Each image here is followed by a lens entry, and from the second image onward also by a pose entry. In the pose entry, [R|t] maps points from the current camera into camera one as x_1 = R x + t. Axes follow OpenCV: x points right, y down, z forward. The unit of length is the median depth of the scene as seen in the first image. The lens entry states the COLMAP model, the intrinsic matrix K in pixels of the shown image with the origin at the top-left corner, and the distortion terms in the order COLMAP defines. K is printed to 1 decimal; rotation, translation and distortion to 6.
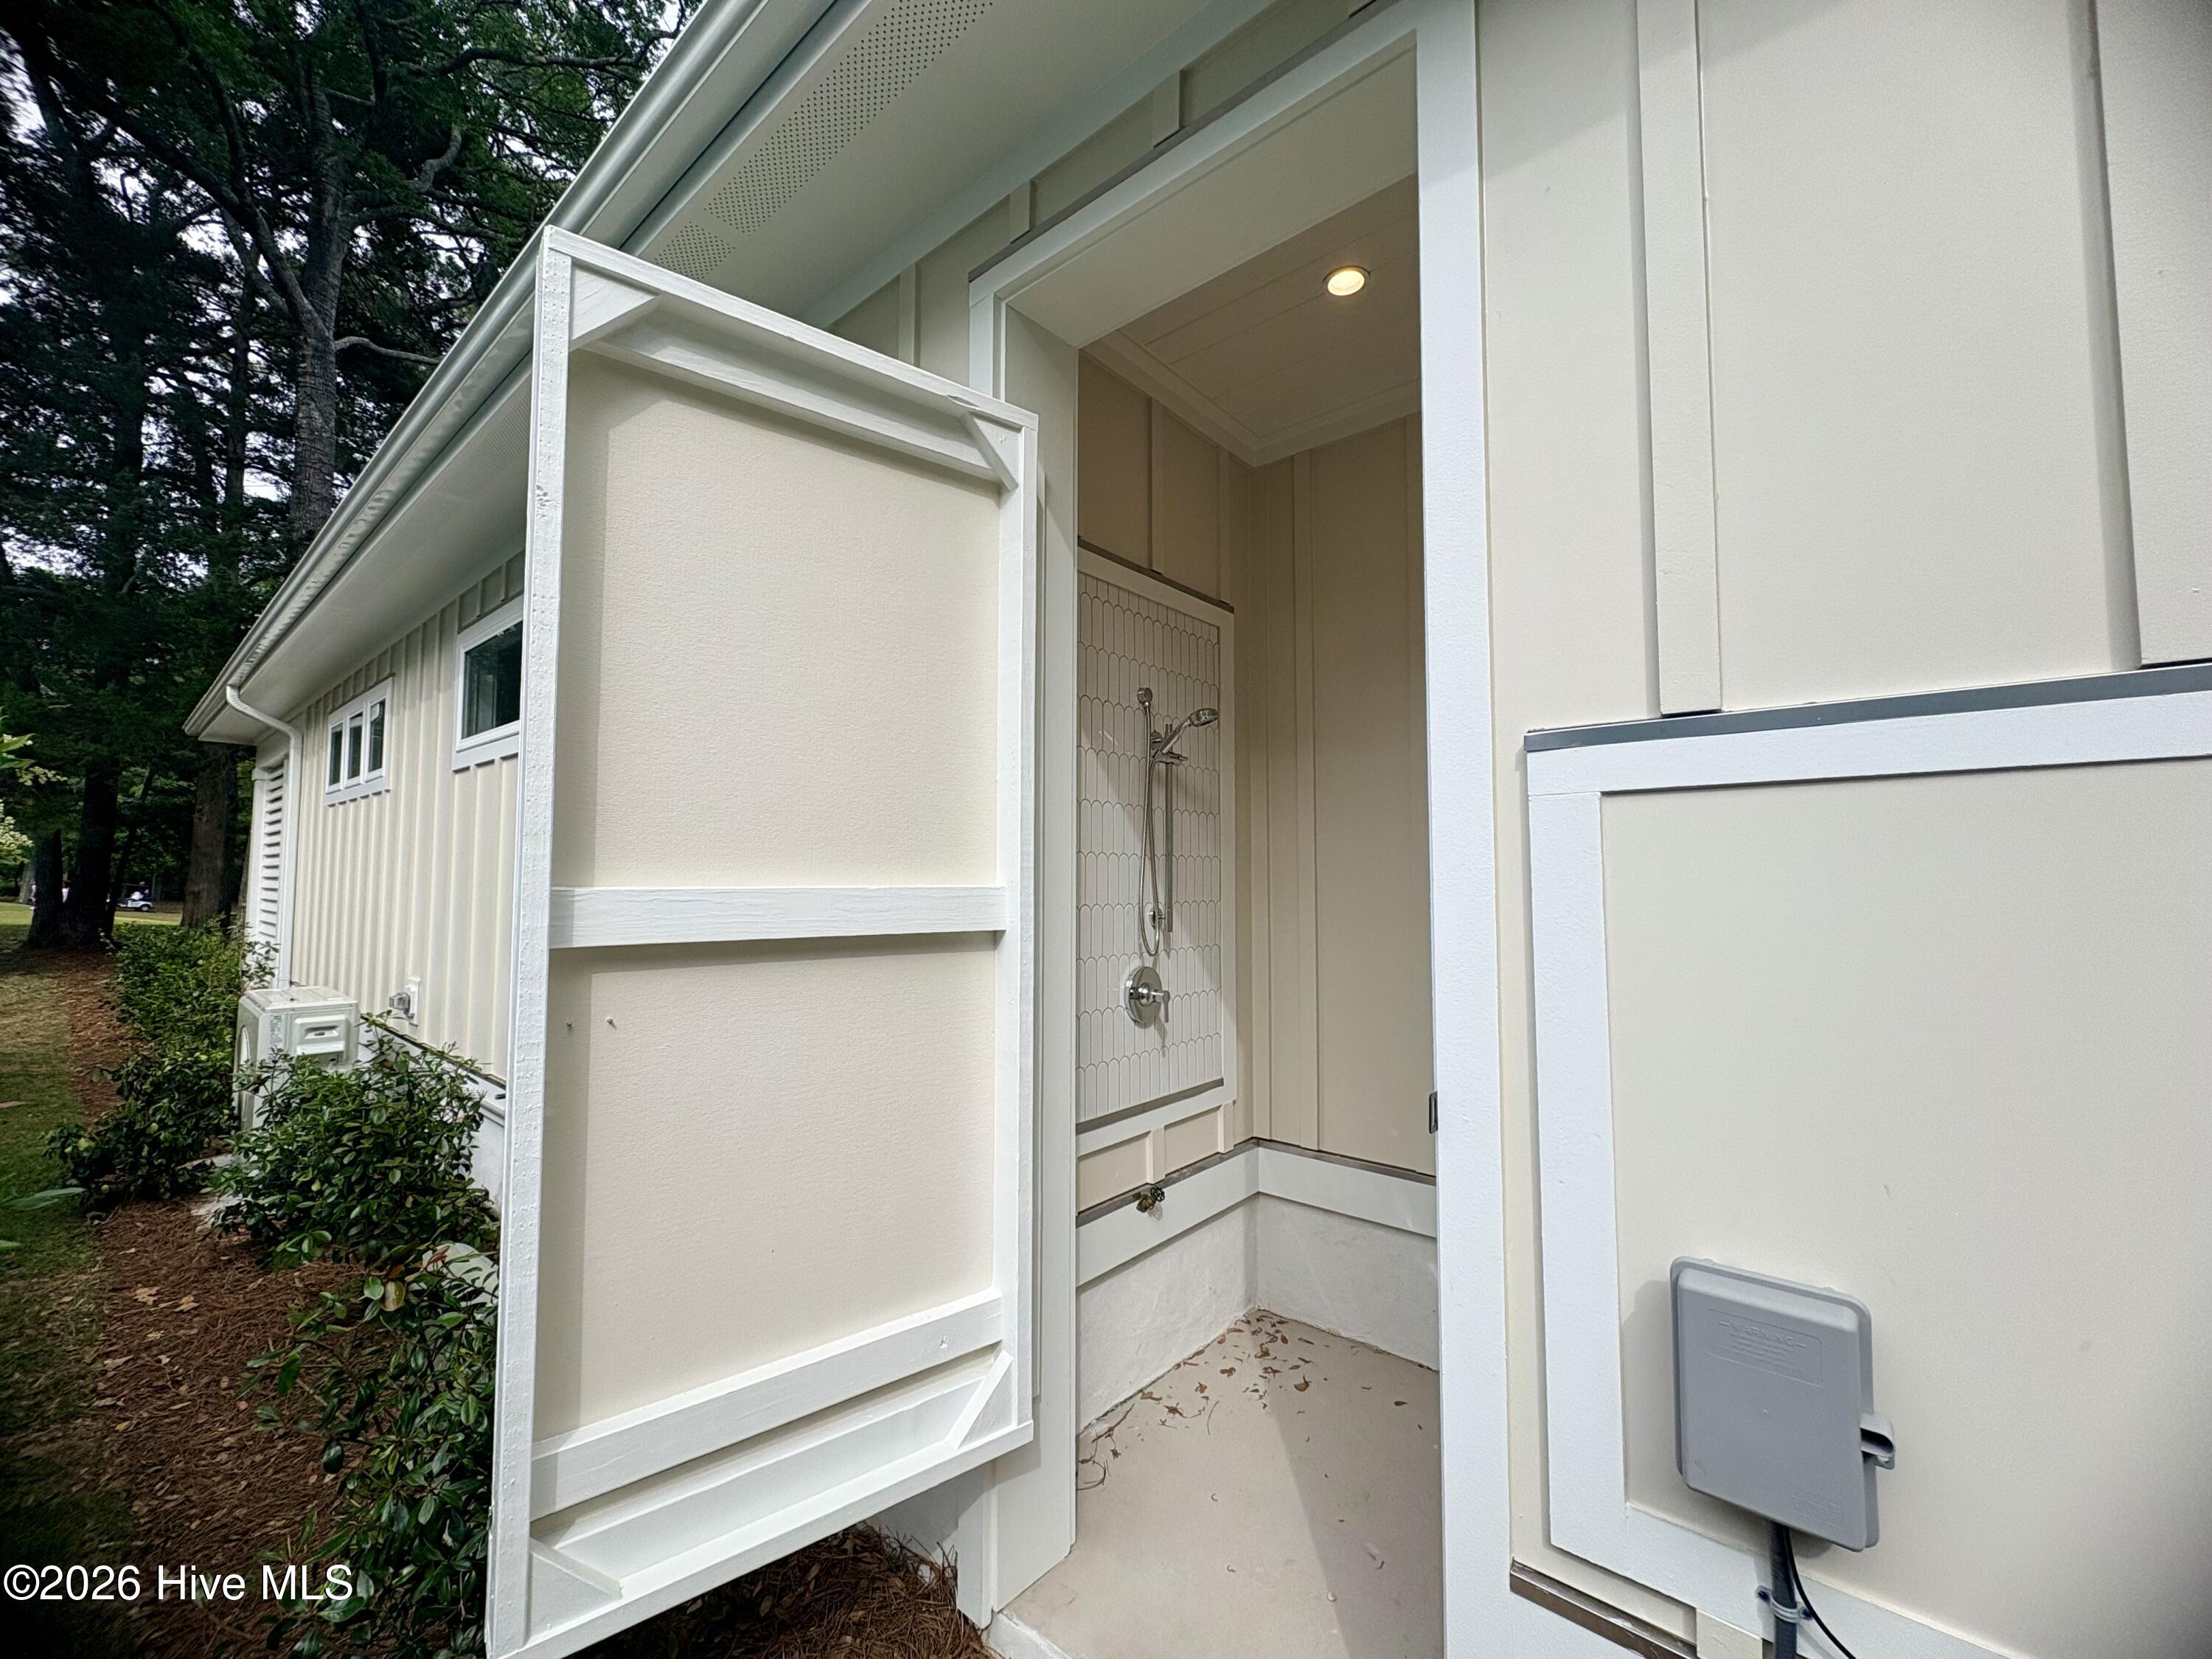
lens RADIAL K [[873.2, 0, 1106.0], [0, 873.2, 829.5], [0, 0, 1]] dist [-0.000397, 0.000065]
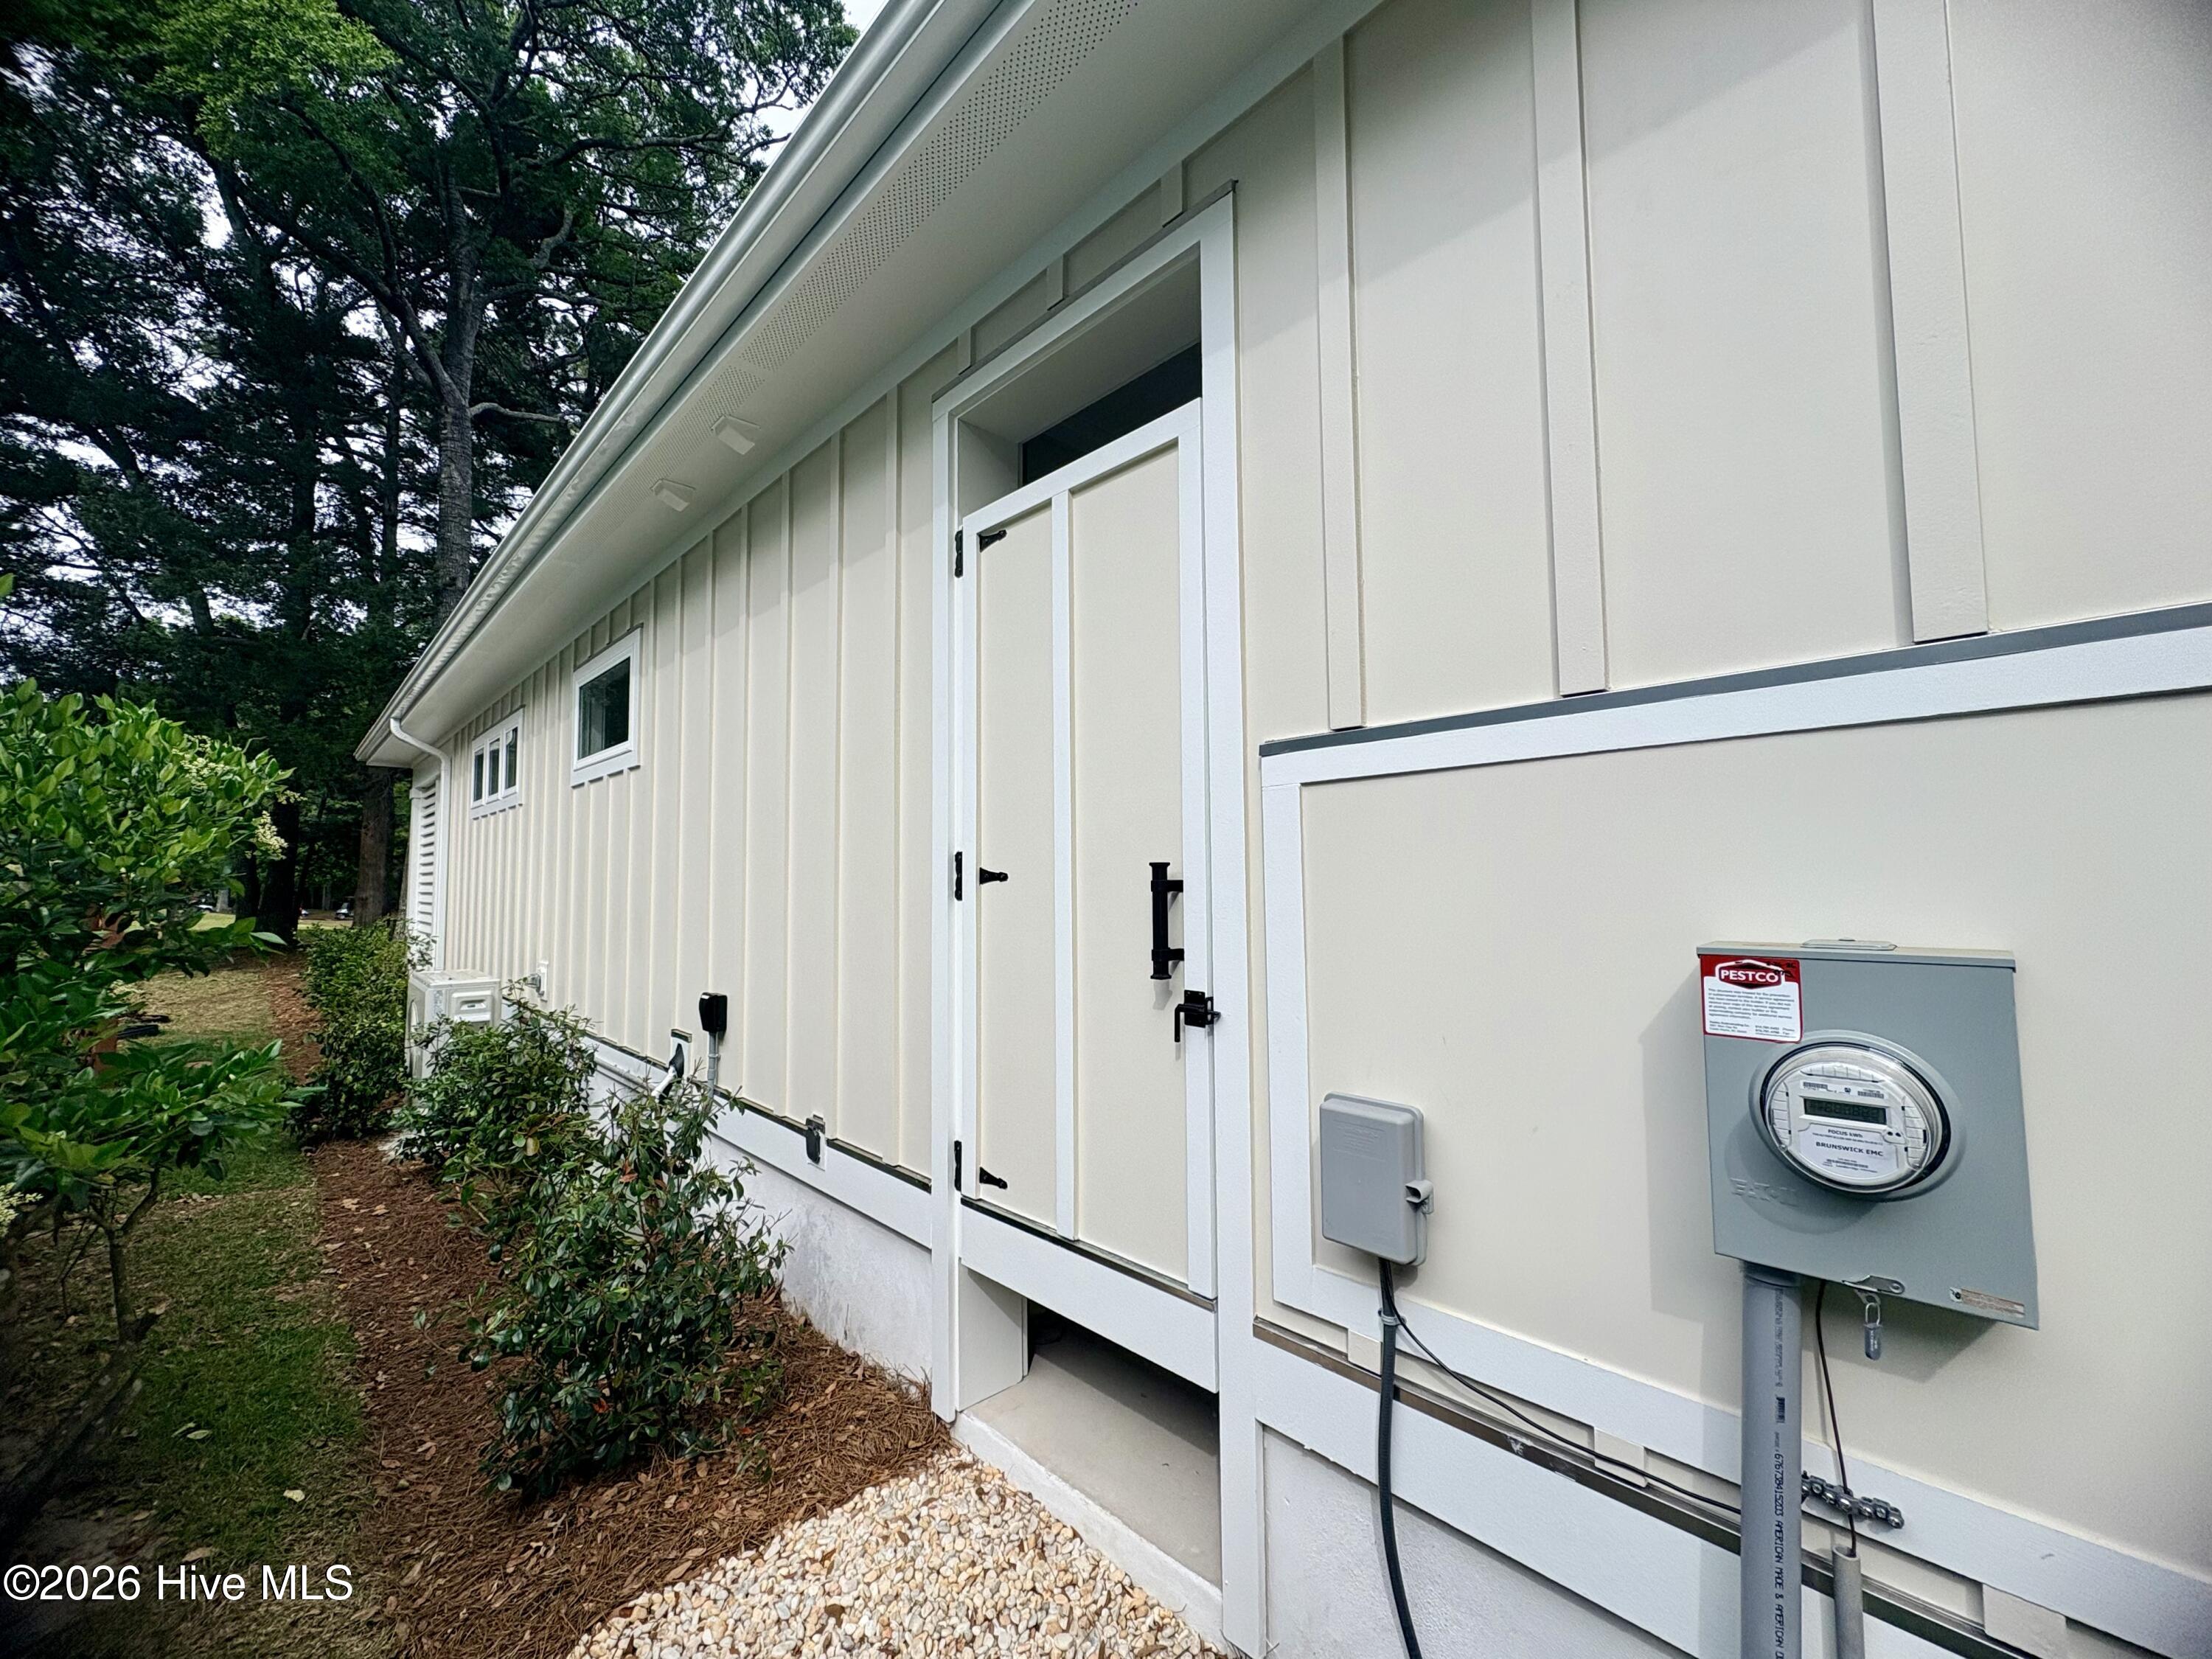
lens RADIAL K [[873.2, 0, 1106.0], [0, 873.2, 829.5], [0, 0, 1]] dist [-0.000397, 0.000065]
pose [[0.995182, -0.017299, -0.096506, 0.104337], [0.017015, 0.999848, -0.003765, 0.009135], [0.096557, 0.002105, 0.995325, -0.130455]]
